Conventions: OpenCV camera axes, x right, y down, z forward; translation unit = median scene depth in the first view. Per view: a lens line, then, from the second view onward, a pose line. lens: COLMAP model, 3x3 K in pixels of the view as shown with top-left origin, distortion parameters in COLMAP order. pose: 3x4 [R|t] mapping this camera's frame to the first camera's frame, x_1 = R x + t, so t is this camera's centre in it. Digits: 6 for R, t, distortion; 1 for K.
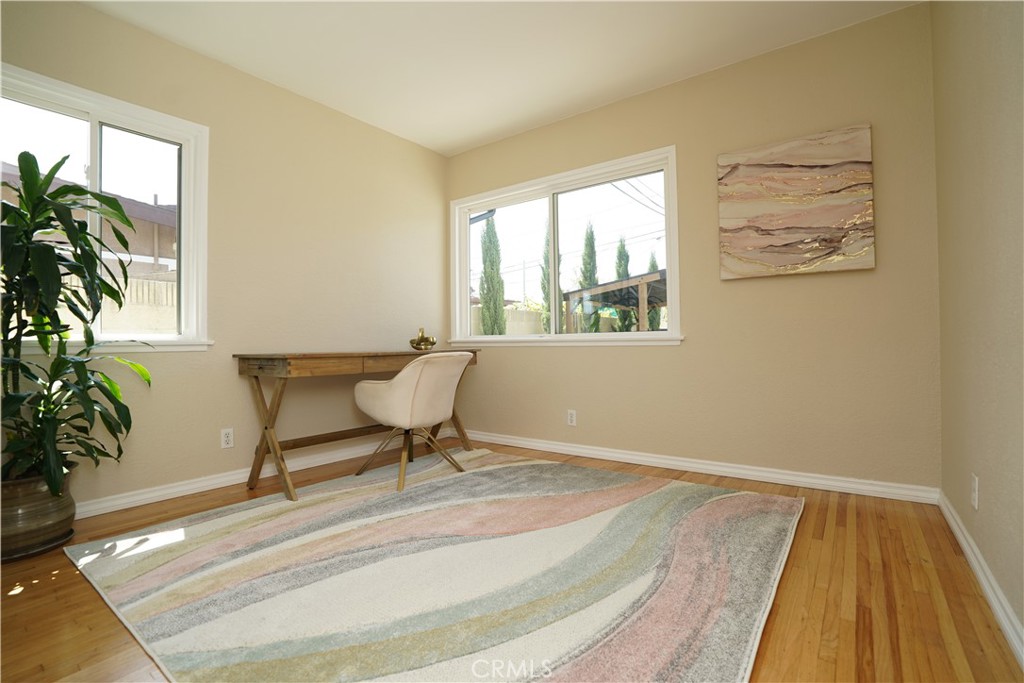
lens RADIAL K [[485.7, 0, 507.7], [0, 485.7, 330.3], [0, 0, 1]] dist [-0.001385, 0.000404]
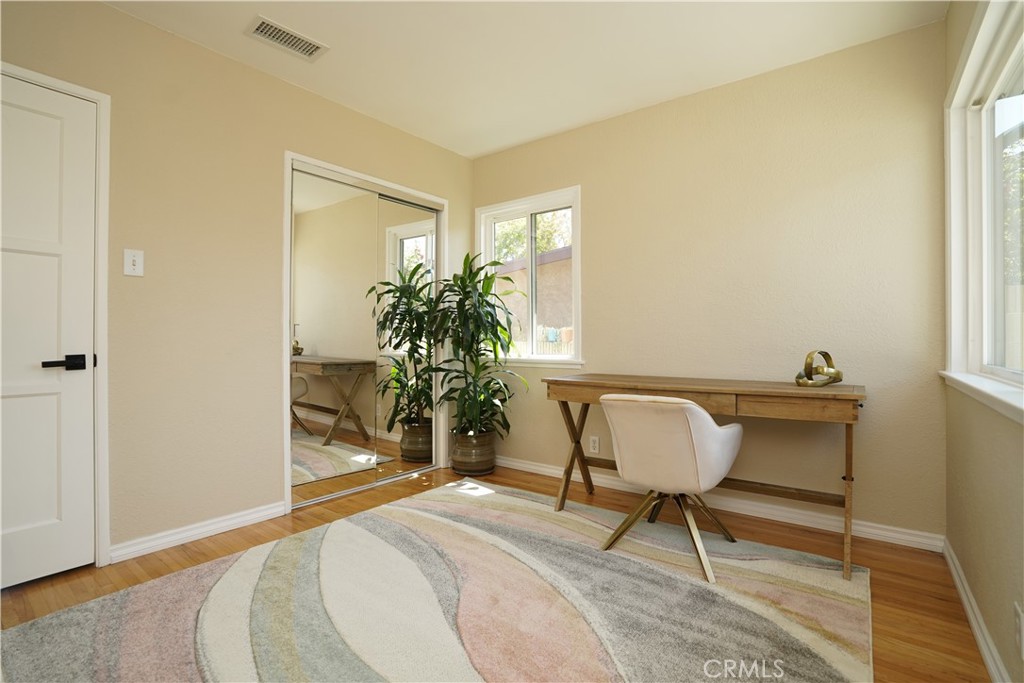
lens RADIAL K [[475.3, 0, 512.0], [0, 475.3, 341.5], [0, 0, 1]] dist [-0.043508, 0.000142]
pose [[-0.004240, 0.002145, -0.999989, 0.706389], [0.019582, 0.999806, 0.002062, -0.040369], [0.999799, -0.019573, -0.004281, 1.023276]]
